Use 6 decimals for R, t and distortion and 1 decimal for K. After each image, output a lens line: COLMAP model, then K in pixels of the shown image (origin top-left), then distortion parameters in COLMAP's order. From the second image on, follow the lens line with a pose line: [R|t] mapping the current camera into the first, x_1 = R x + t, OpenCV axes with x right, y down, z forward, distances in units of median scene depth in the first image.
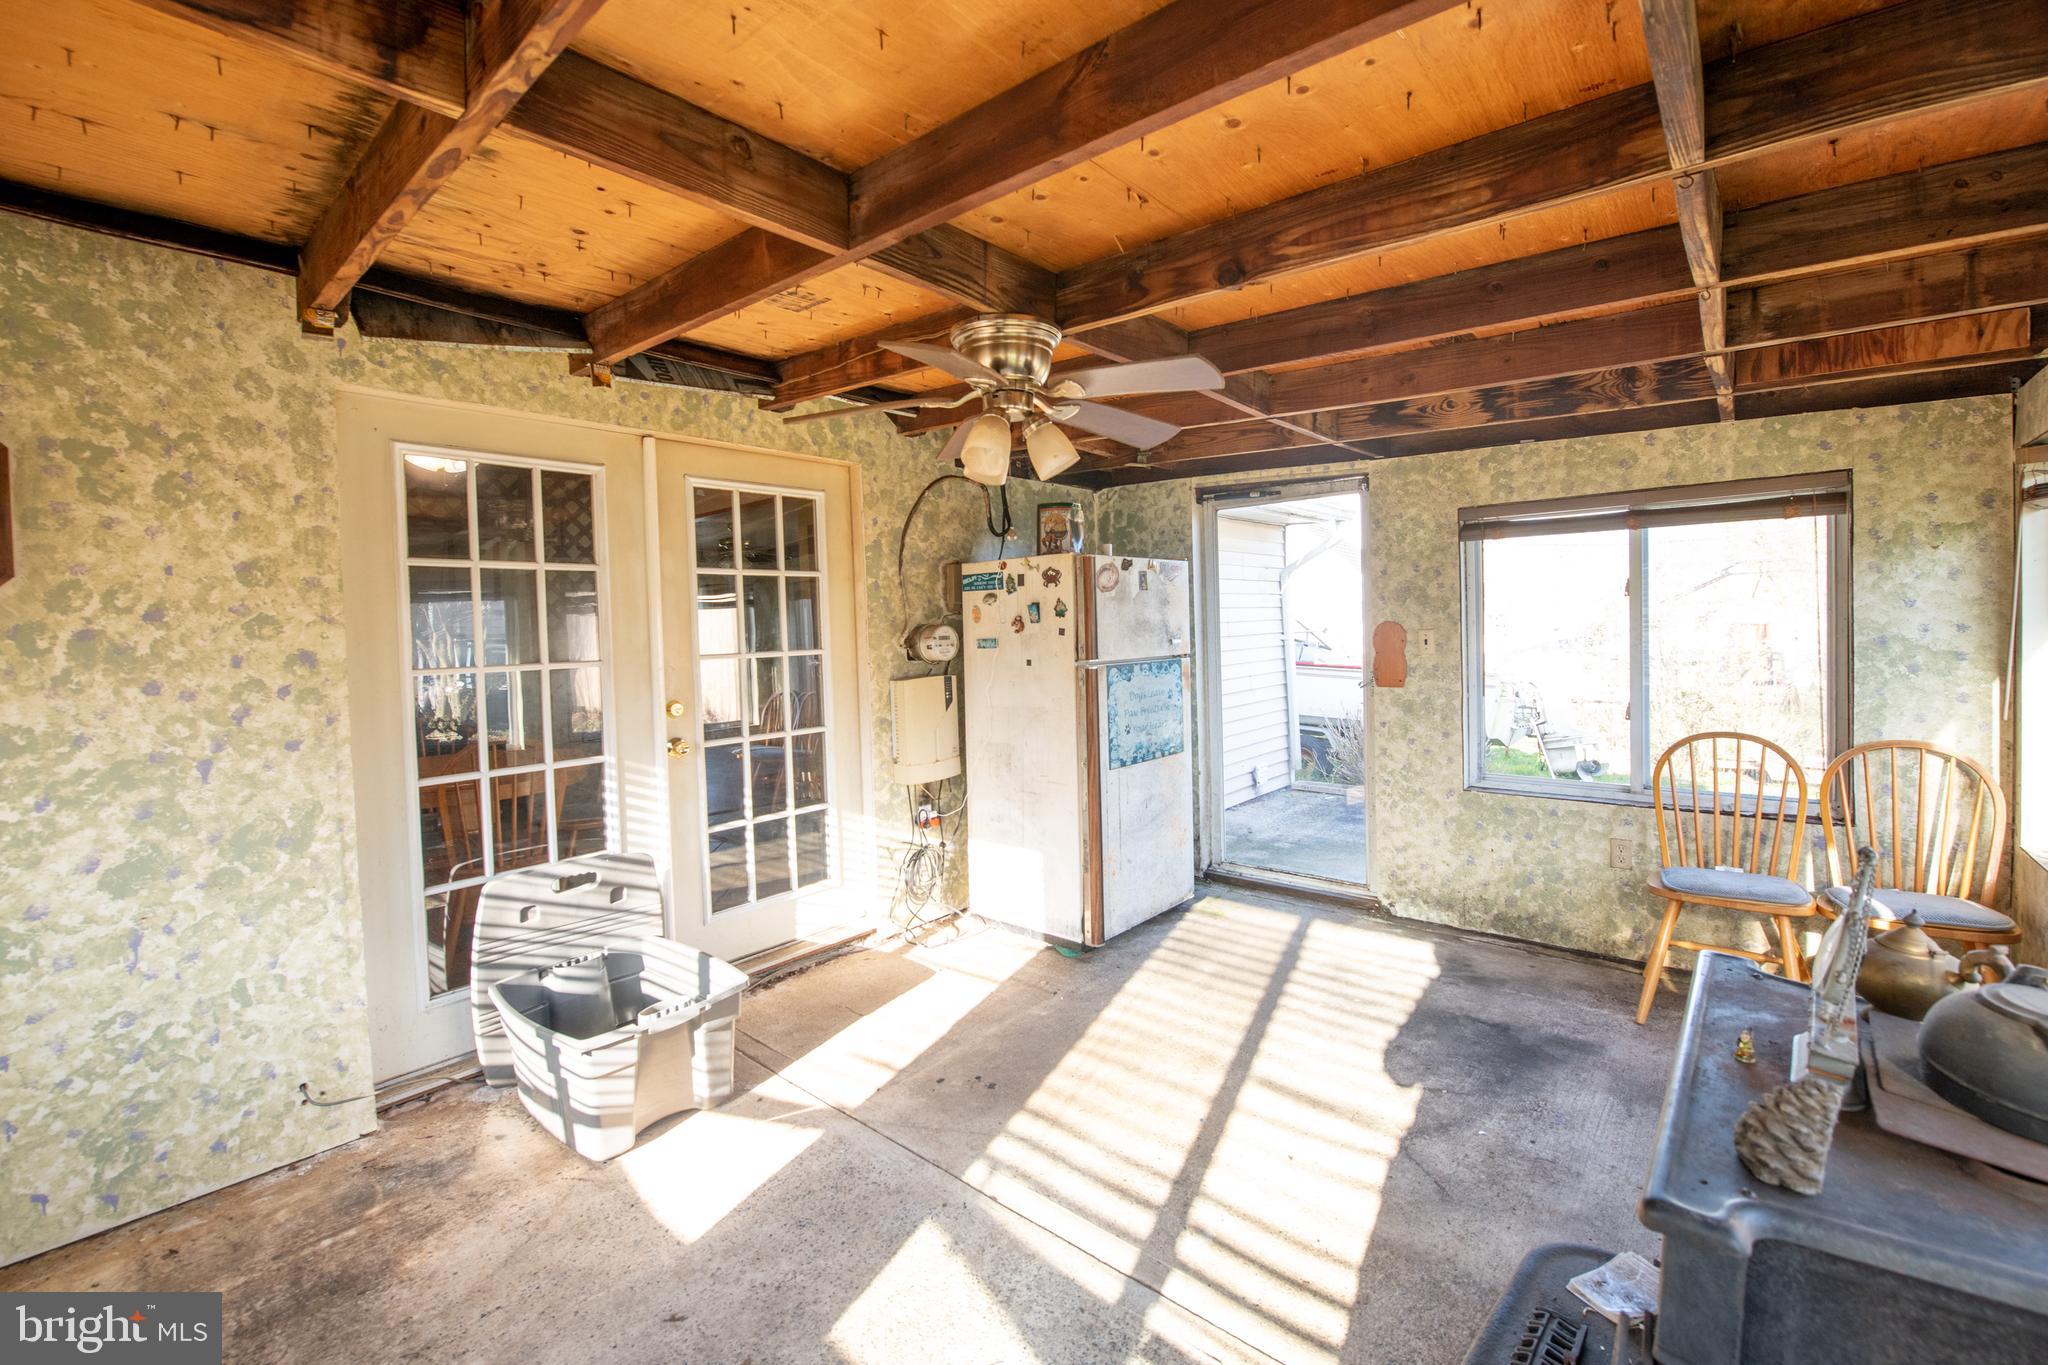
lens RADIAL K [[850.7, 0, 1028.0], [0, 850.7, 646.9], [0, 0, 1]] dist [-0.017132, -0.000244]
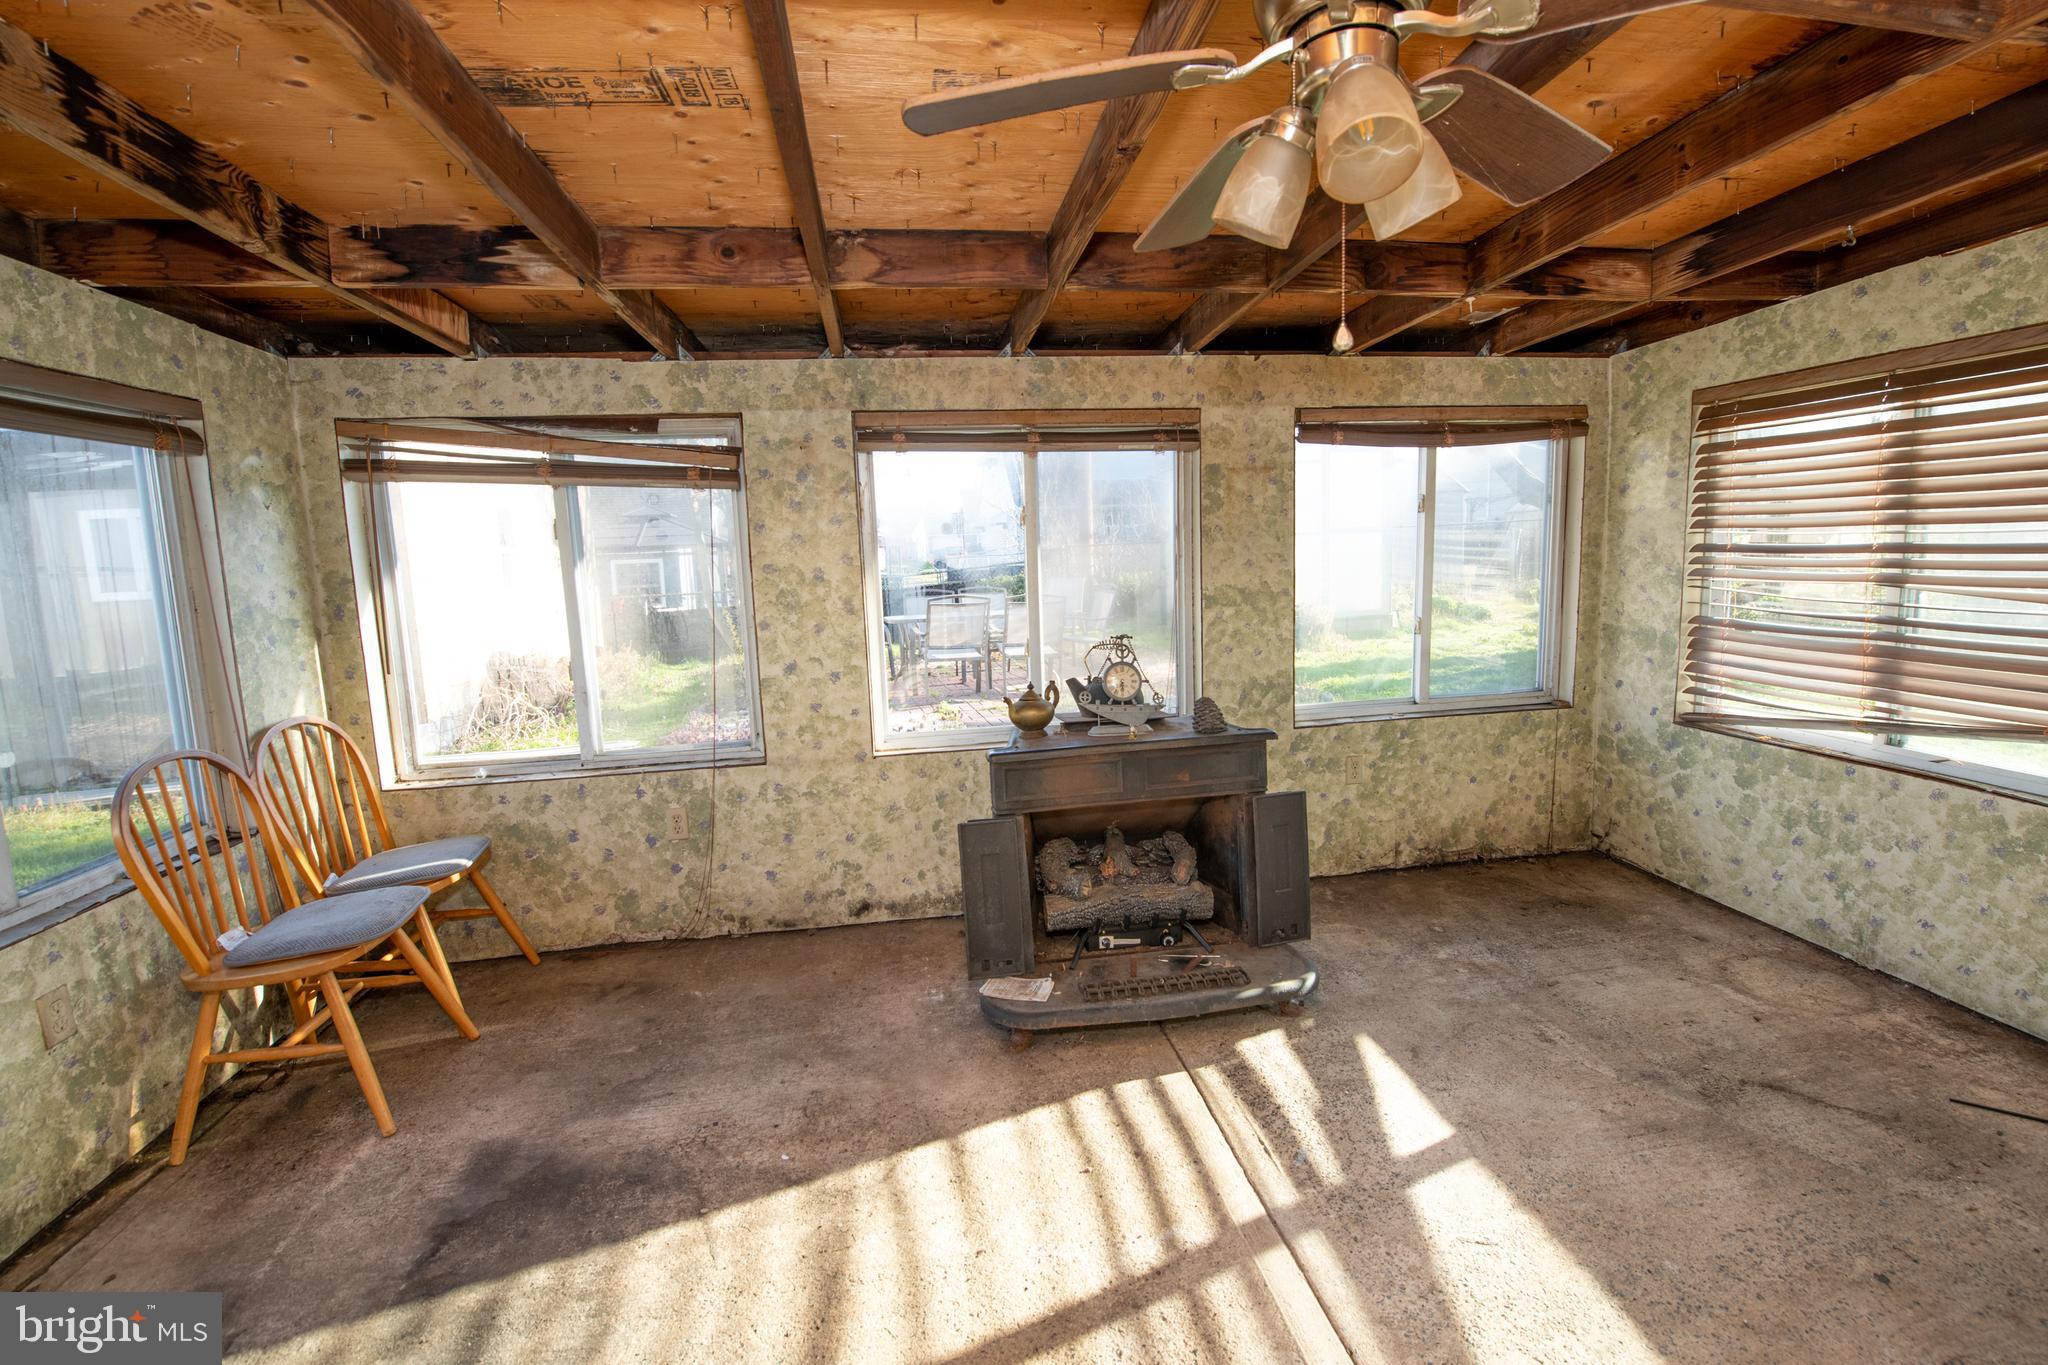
lens RADIAL K [[850.7, 0, 1028.0], [0, 850.7, 646.9], [0, 0, 1]] dist [-0.017132, -0.000244]
pose [[-0.769306, -0.021311, 0.638525, -0.156152], [0.072028, 0.990178, 0.119828, -0.017082], [-0.634808, 0.138176, -0.760215, 1.175354]]
